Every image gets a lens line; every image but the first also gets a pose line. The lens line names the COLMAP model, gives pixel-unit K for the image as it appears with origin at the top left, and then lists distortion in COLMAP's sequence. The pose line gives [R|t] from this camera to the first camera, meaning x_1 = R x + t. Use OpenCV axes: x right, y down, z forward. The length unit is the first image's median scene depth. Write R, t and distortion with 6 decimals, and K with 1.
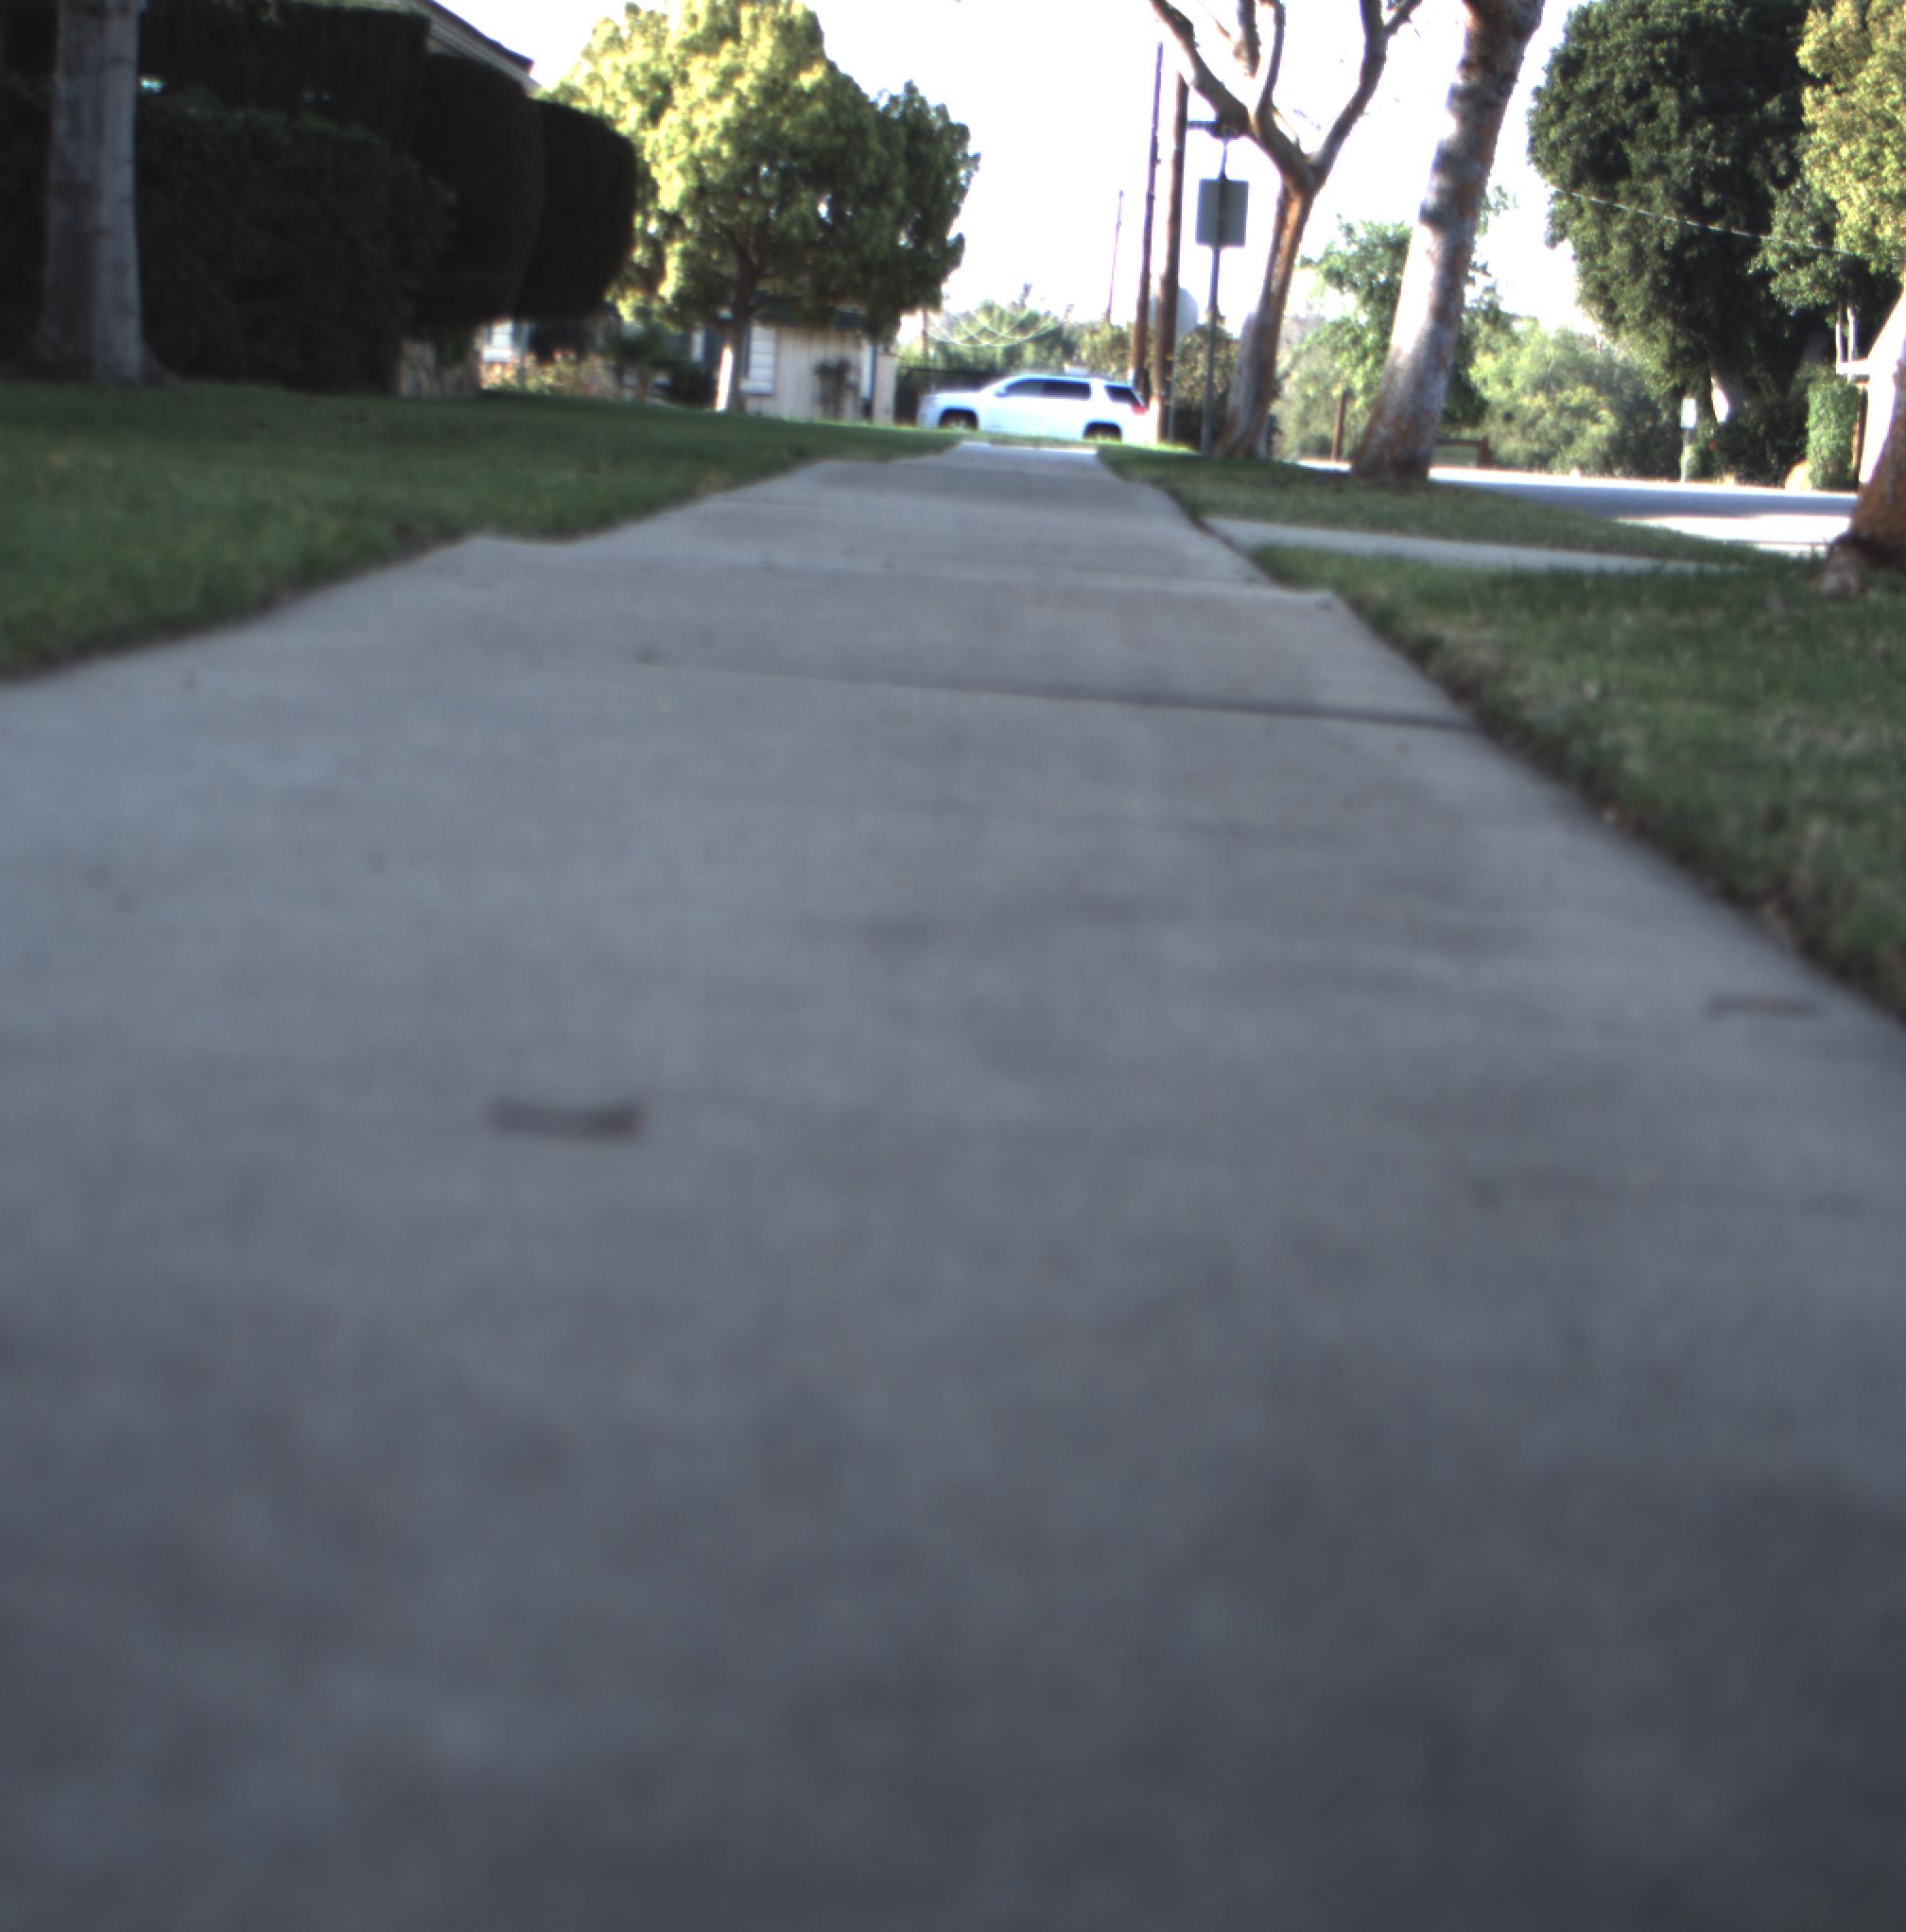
lens RADIAL K [[4266.1, 0, 719.9], [0, 4266.1, 961.4], [0, 0, 1]] dist [-0.172899, 0.781456]
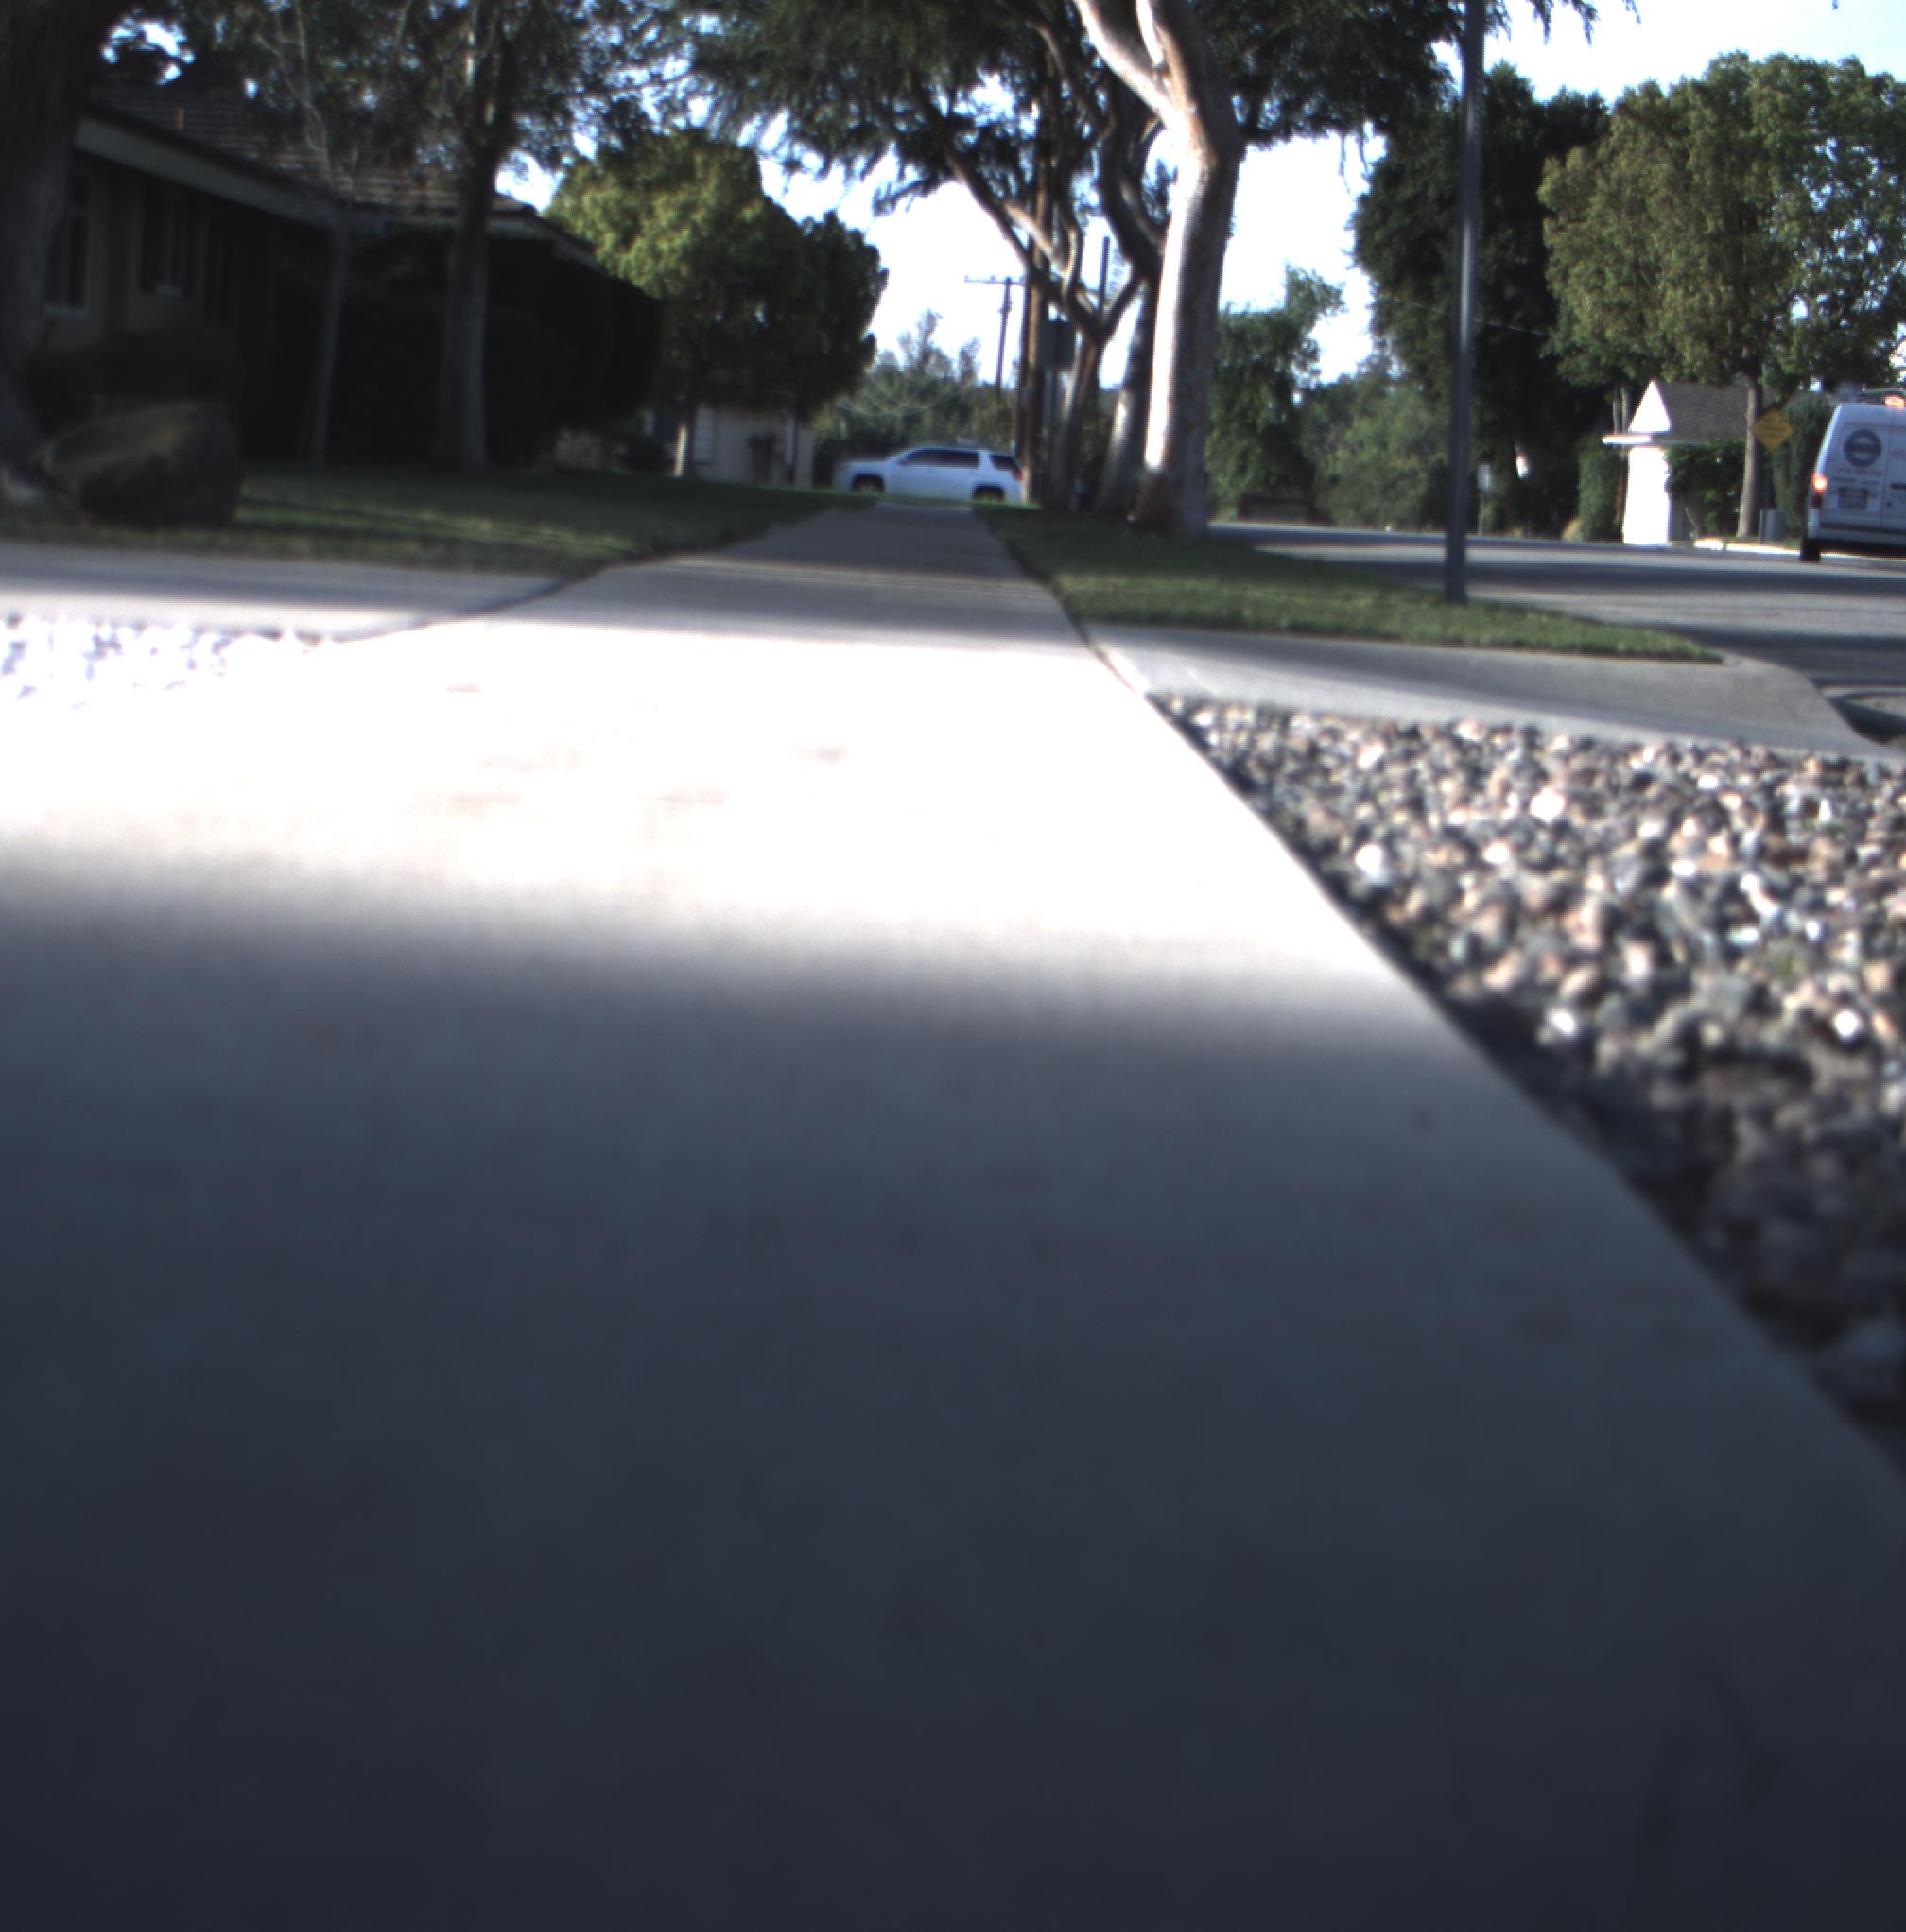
lens RADIAL K [[4266.1, 0, 719.9], [0, 4266.1, 961.4], [0, 0, 1]] dist [-0.172899, 0.781456]
pose [[0.999725, -0.003937, 0.023104, -0.016634], [0.004268, 0.999889, -0.014268, 0.028904], [-0.023045, 0.014362, 0.999631, -0.234315]]
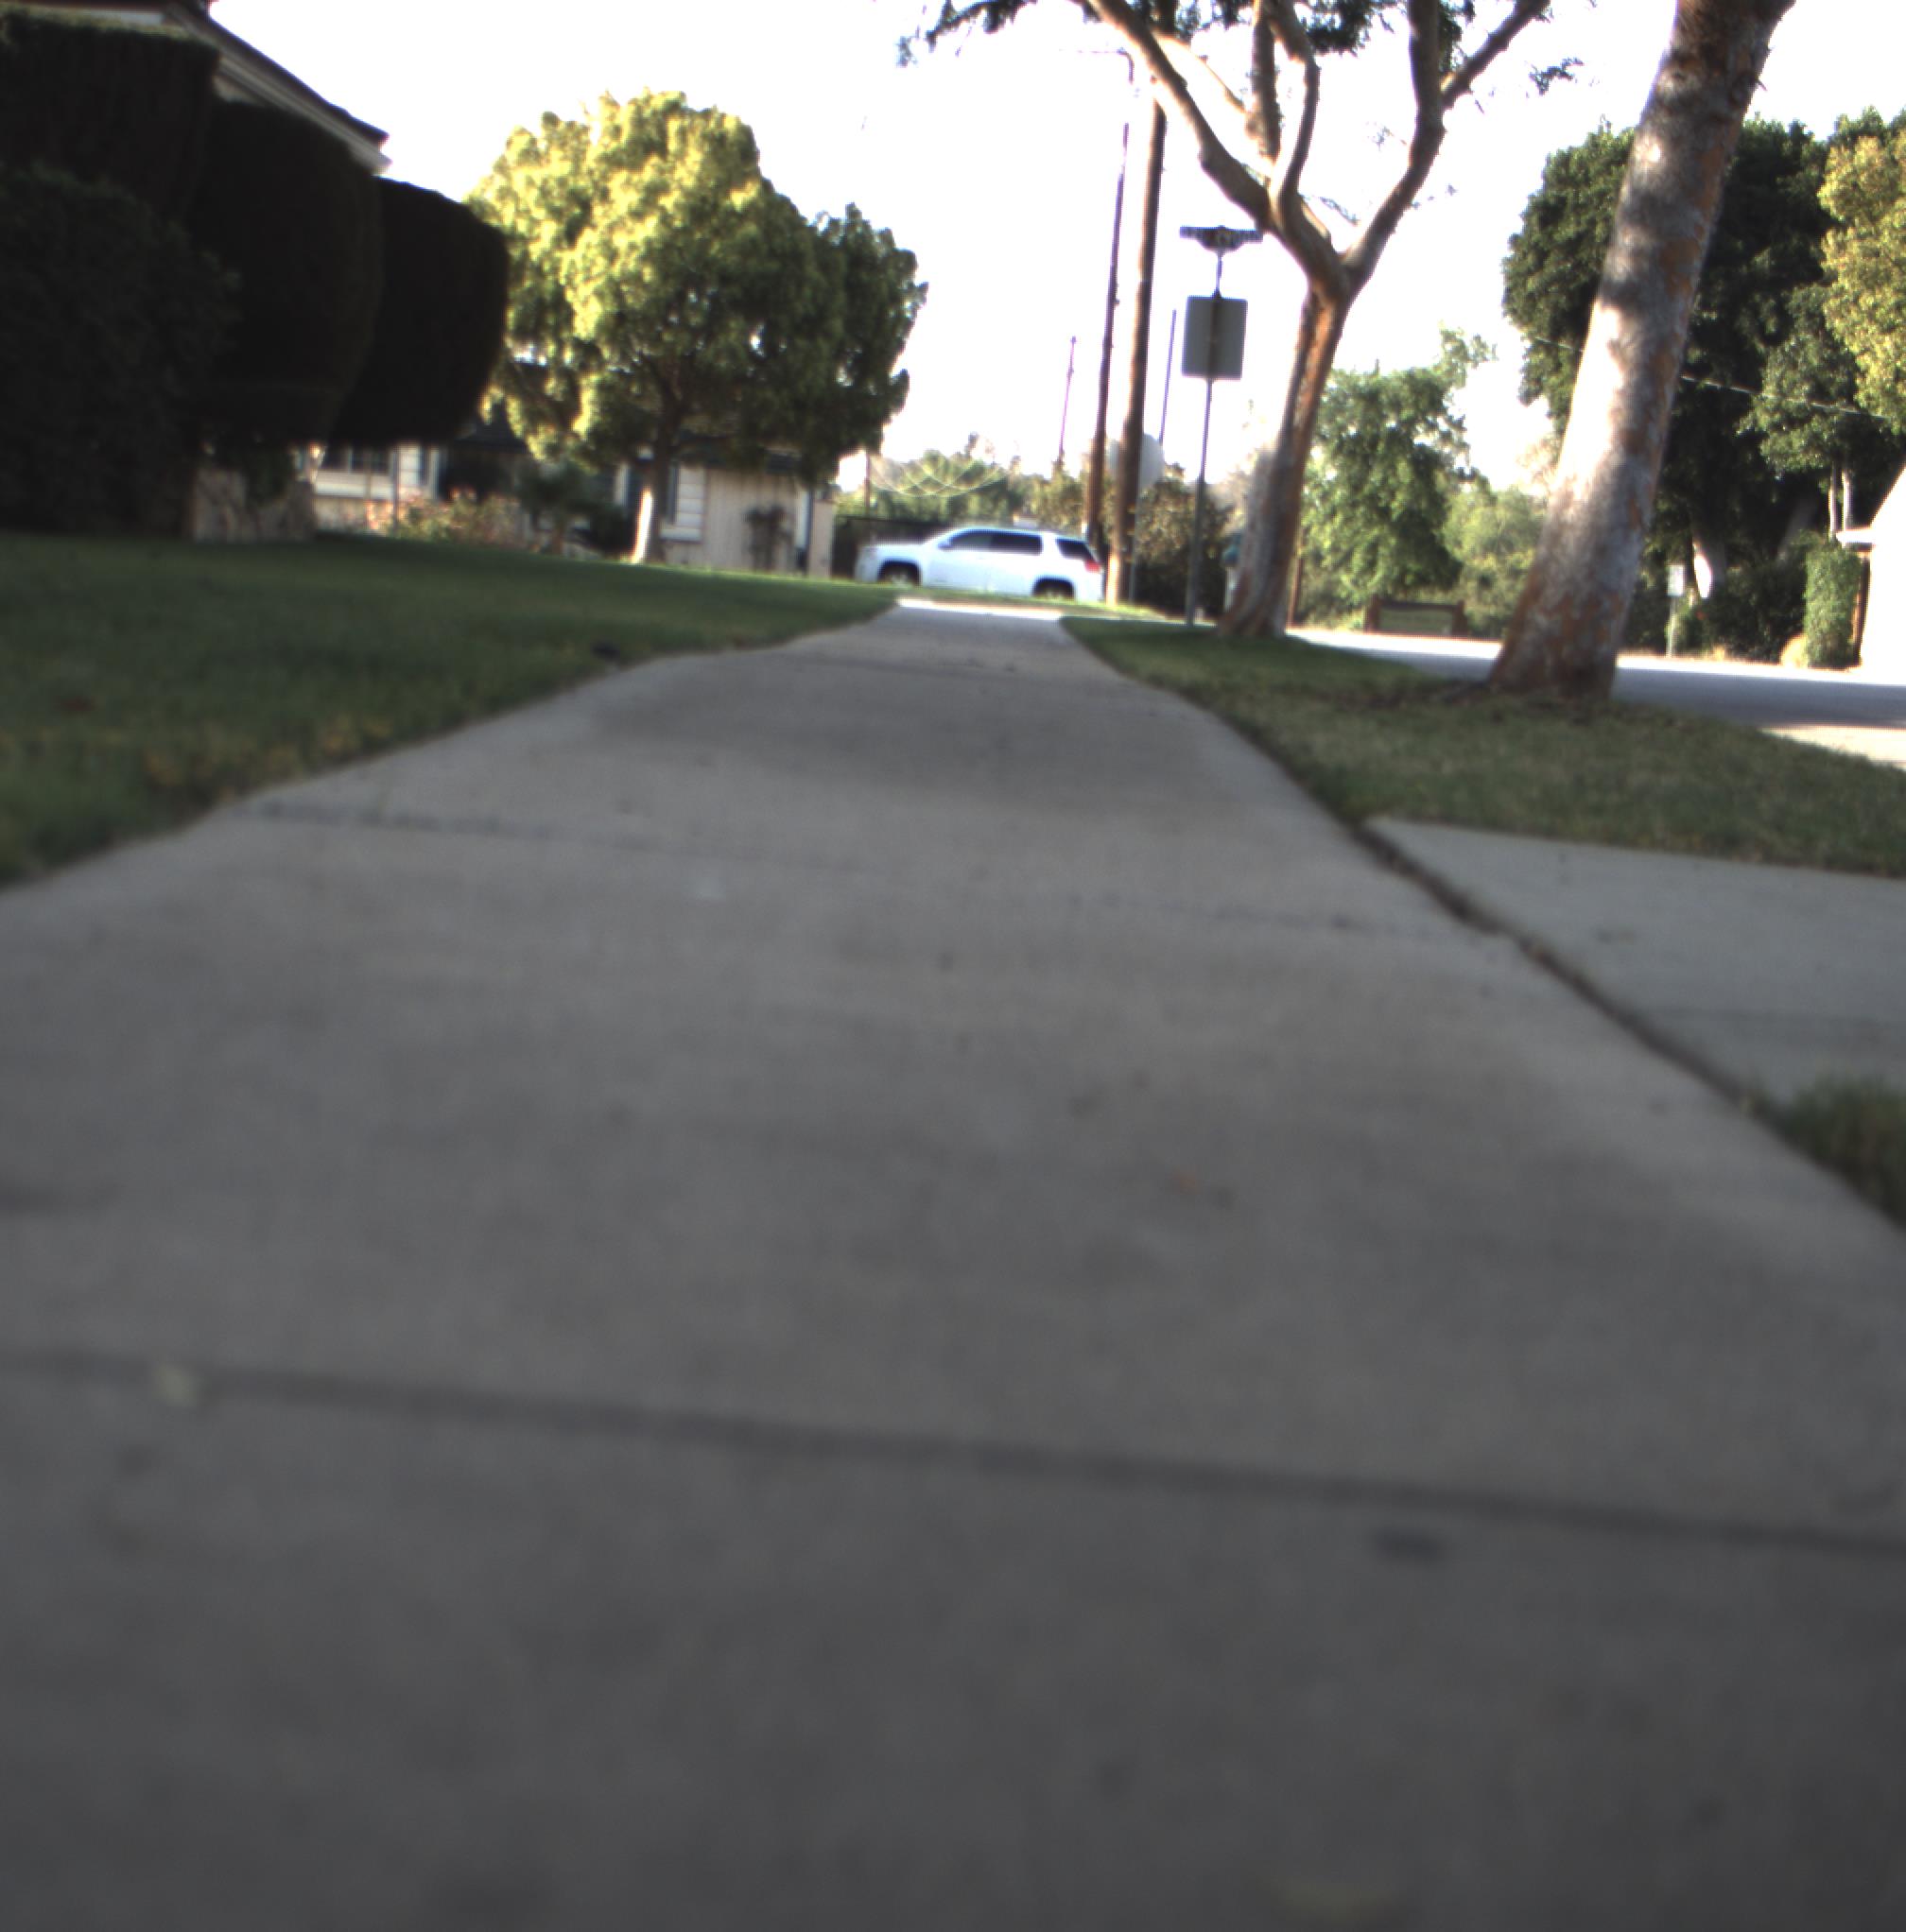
lens RADIAL K [[4266.1, 0, 719.9], [0, 4266.1, 961.4], [0, 0, 1]] dist [-0.172899, 0.781456]
pose [[0.999721, 0.018364, 0.014846, 0.005551], [-0.017847, 0.999255, -0.034221, -0.011950], [-0.015464, 0.033946, 0.999304, 0.087609]]
